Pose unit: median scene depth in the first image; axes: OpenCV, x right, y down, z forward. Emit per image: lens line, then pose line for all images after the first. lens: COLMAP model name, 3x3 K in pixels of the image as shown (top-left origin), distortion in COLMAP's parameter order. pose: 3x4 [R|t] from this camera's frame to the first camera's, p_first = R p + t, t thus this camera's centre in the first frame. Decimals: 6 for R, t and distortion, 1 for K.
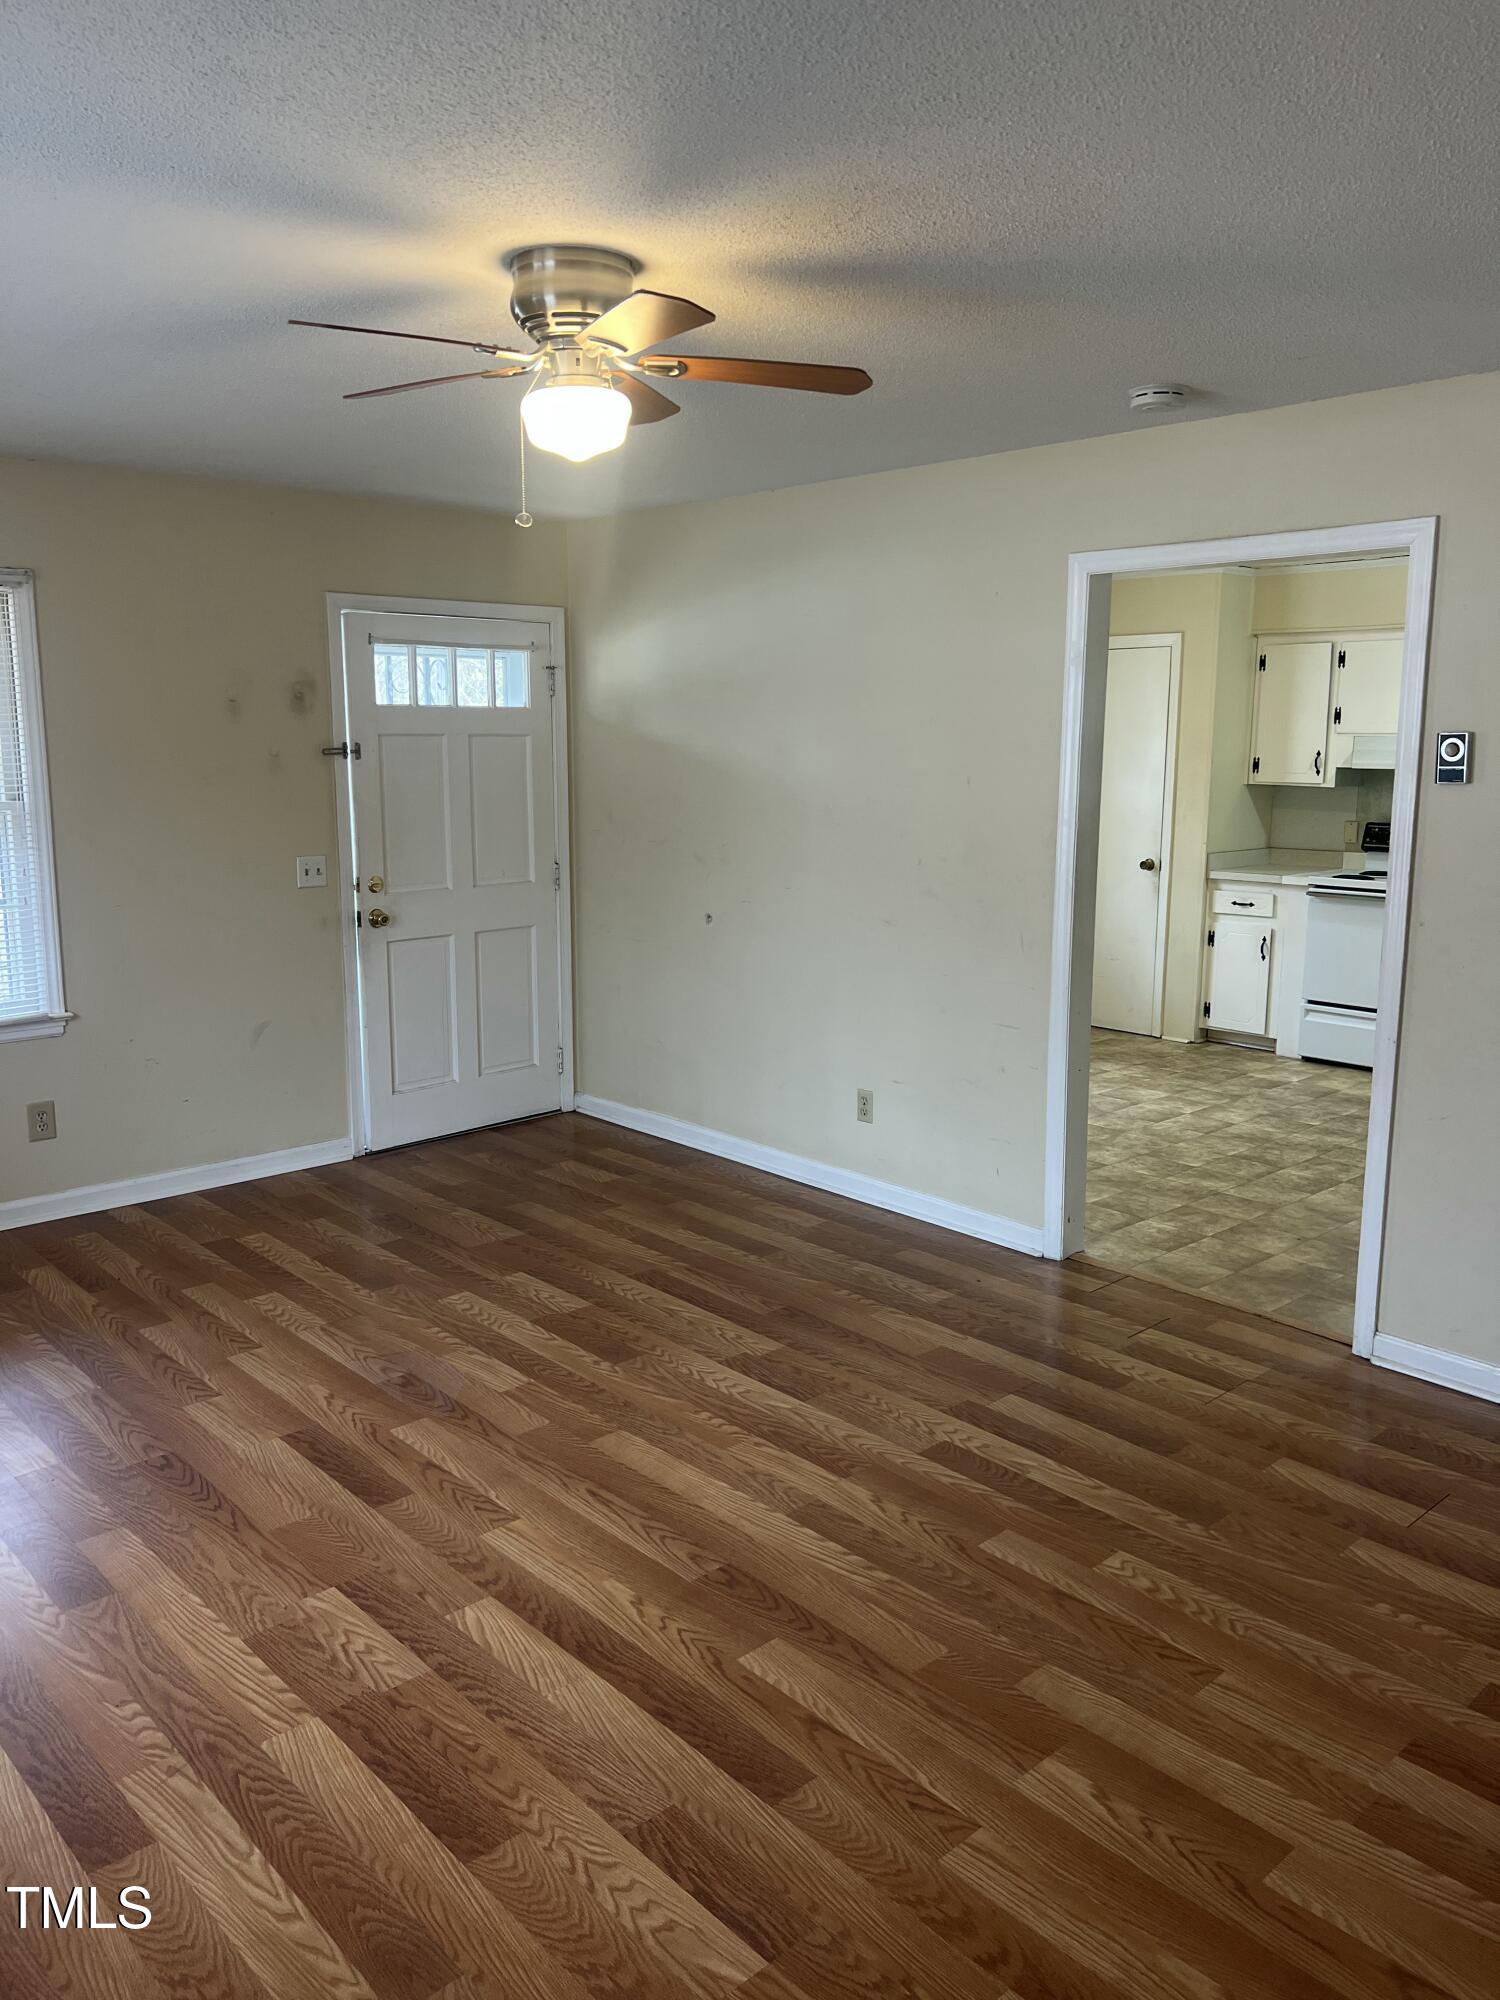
lens RADIAL K [[1504.3, 0, 751.7], [0, 1504.3, 999.8], [0, 0, 1]] dist [0.012056, 0.002626]
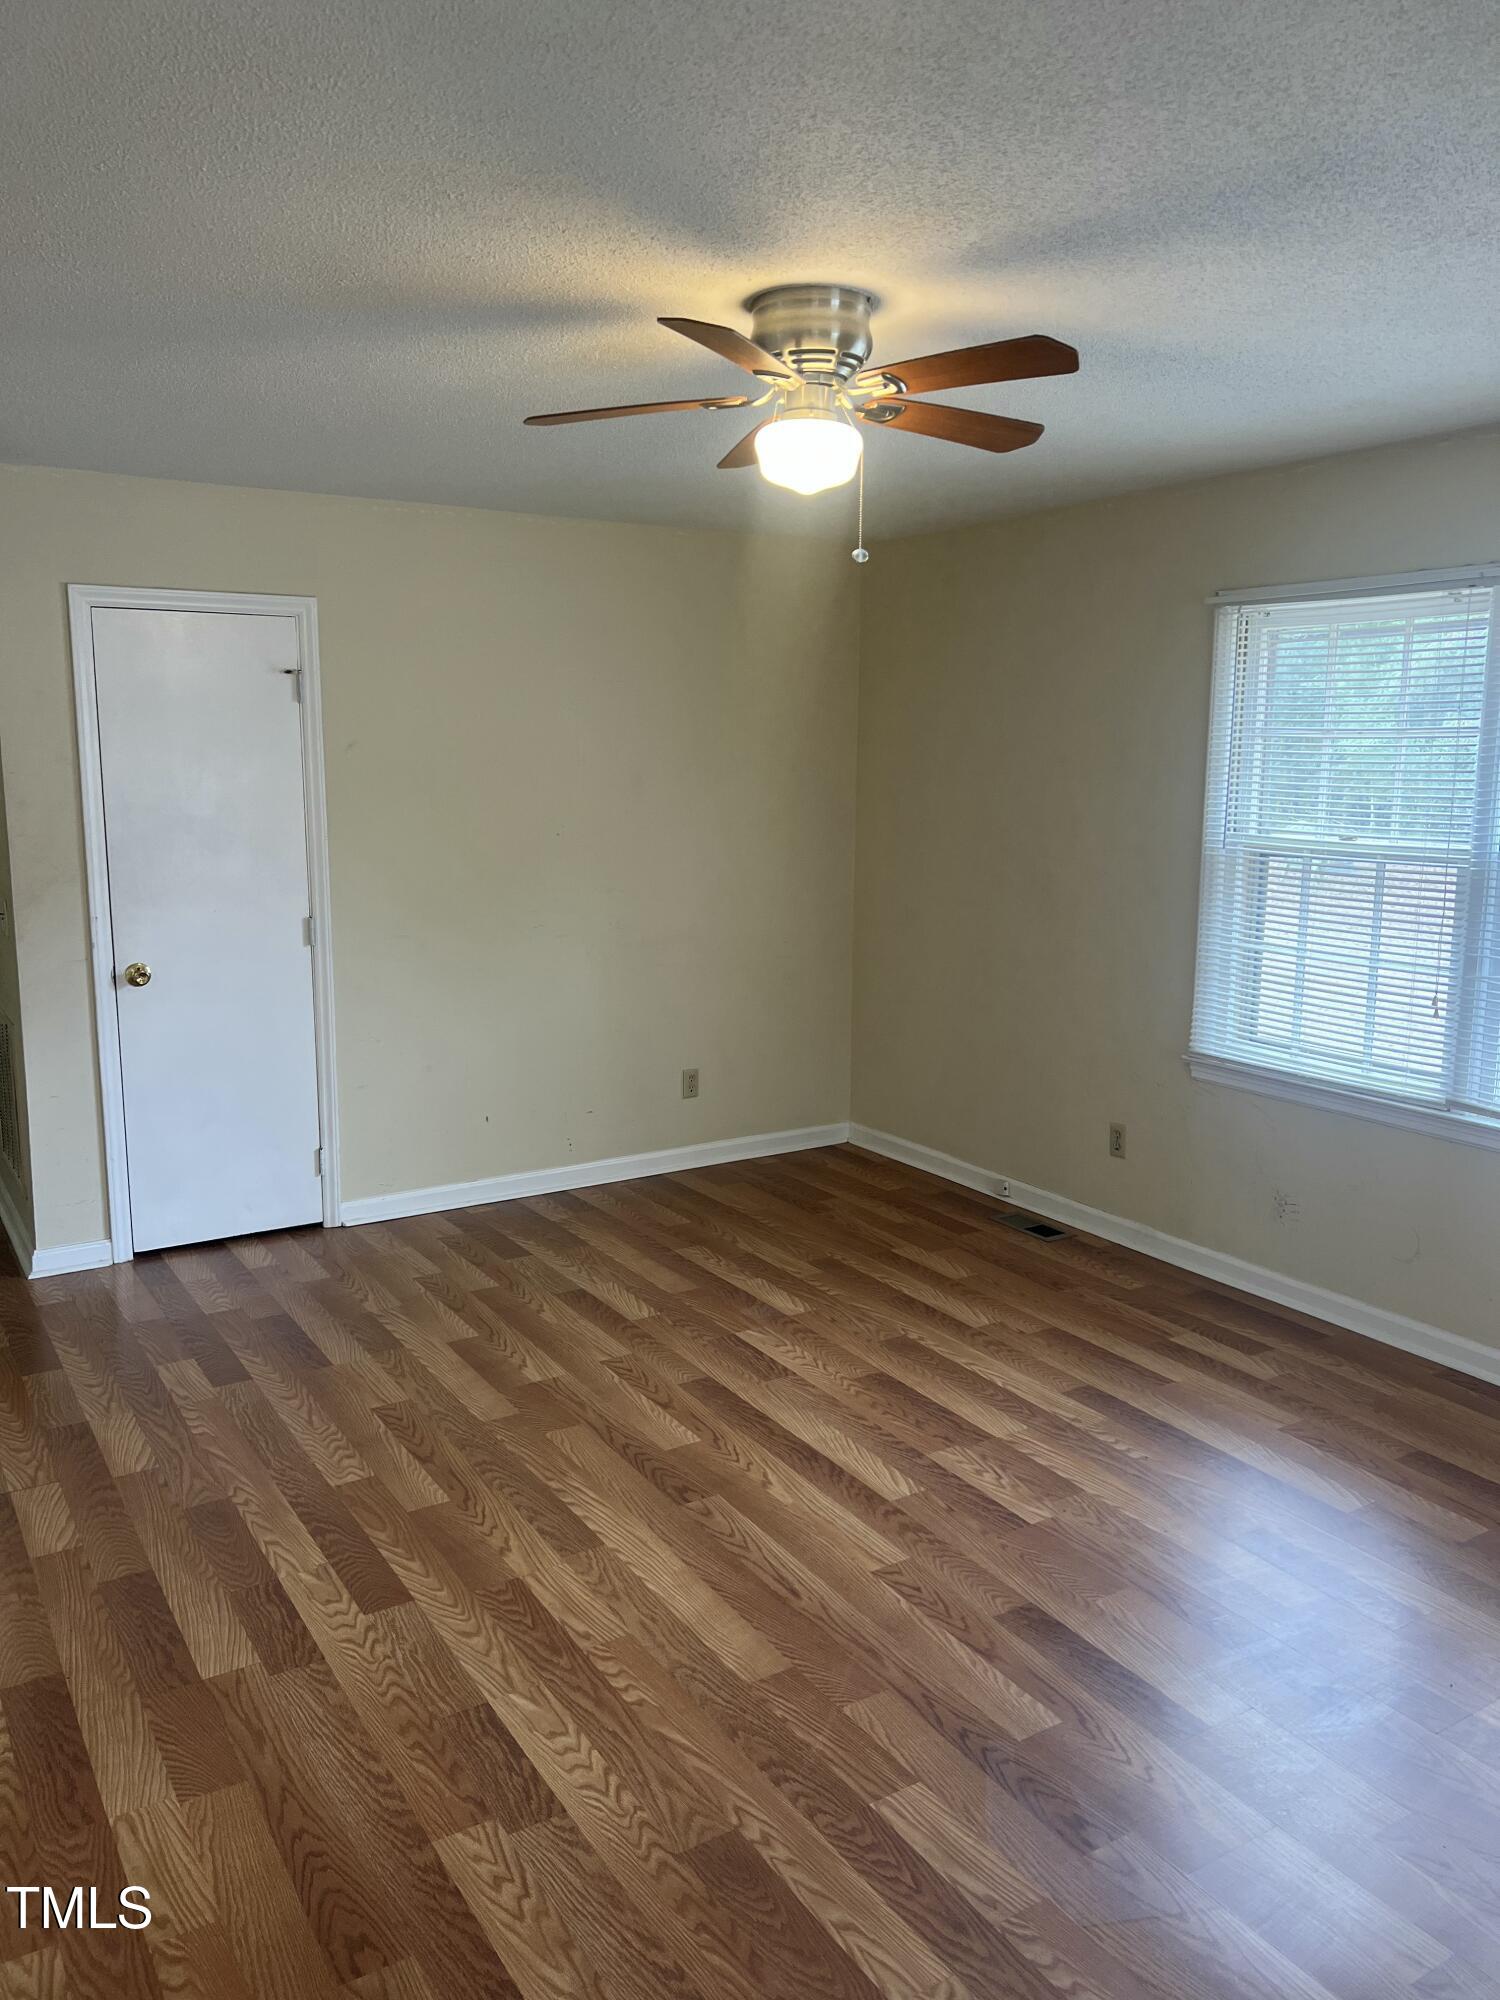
lens RADIAL K [[1504.3, 0, 751.6], [0, 1504.3, 998.7], [0, 0, 1]] dist [0.012056, 0.002626]
pose [[-0.983666, -0.035266, 0.176517, -0.238603], [0.025771, 0.942928, 0.331999, -0.328362], [-0.178151, 0.331125, -0.926617, 1.807368]]
